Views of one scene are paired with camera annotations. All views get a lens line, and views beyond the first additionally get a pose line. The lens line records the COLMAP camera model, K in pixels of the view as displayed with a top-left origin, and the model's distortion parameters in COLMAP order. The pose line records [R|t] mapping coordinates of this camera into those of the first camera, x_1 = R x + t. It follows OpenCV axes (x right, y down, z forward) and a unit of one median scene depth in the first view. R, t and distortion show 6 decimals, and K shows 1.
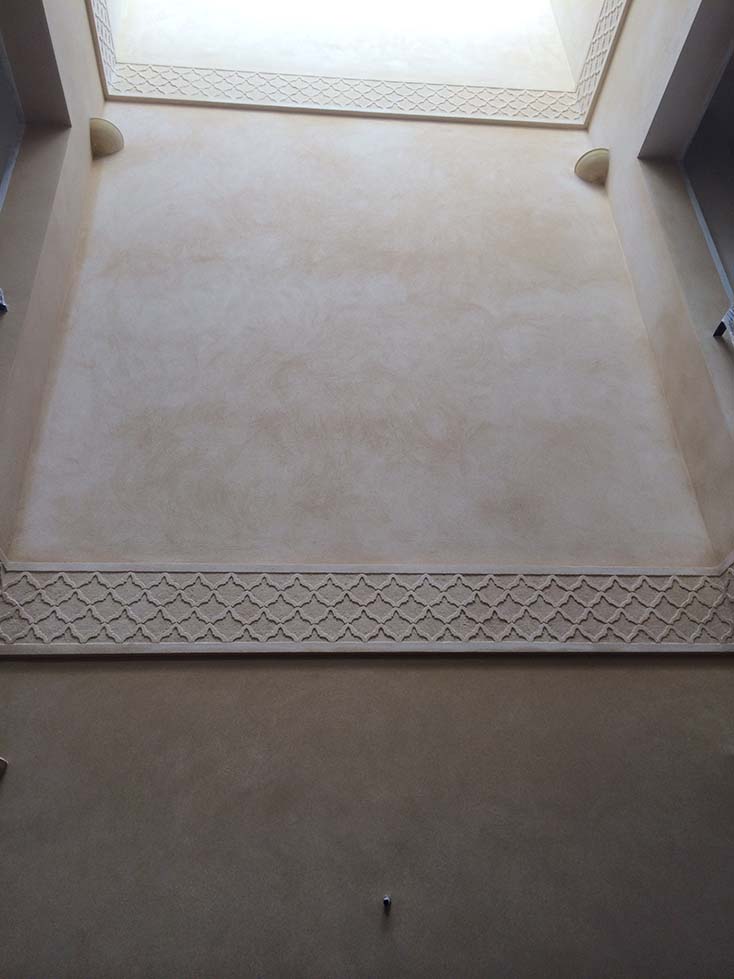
lens RADIAL K [[811.6, 0, 368.5], [0, 811.6, 494.8], [0, 0, 1]] dist [0.088747, -0.114911]
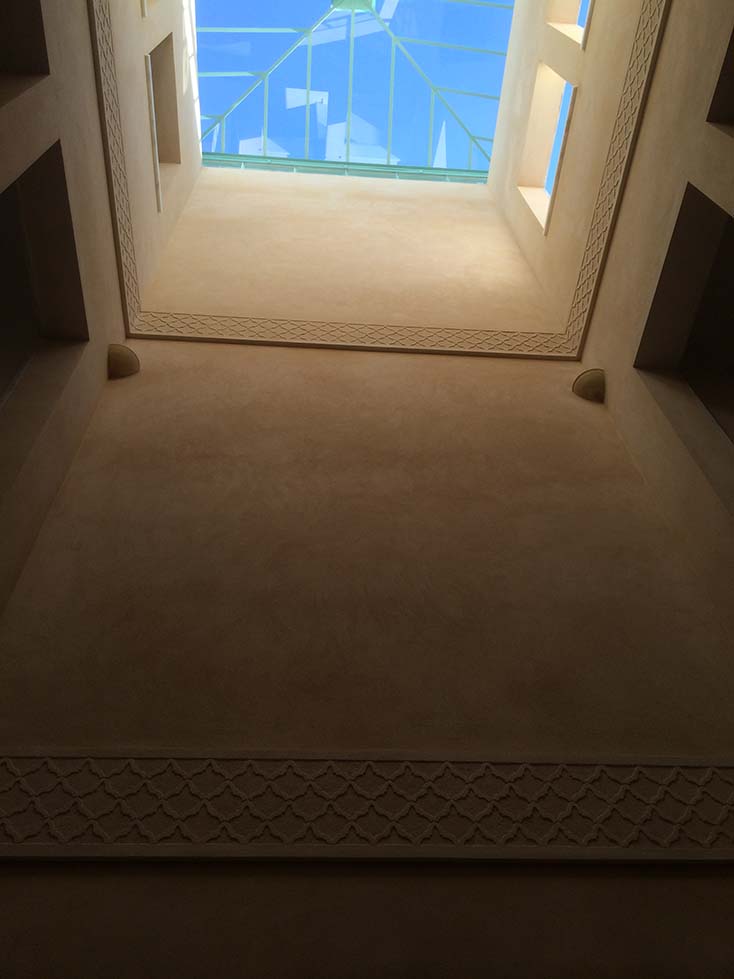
lens RADIAL K [[811.6, 0, 365.7], [0, 811.6, 490.0], [0, 0, 1]] dist [0.088747, -0.114911]
pose [[0.999869, -0.011981, -0.010902, 0.000737], [0.007248, 0.932784, -0.360364, 0.114117], [0.014487, 0.360238, 0.932748, 0.104692]]
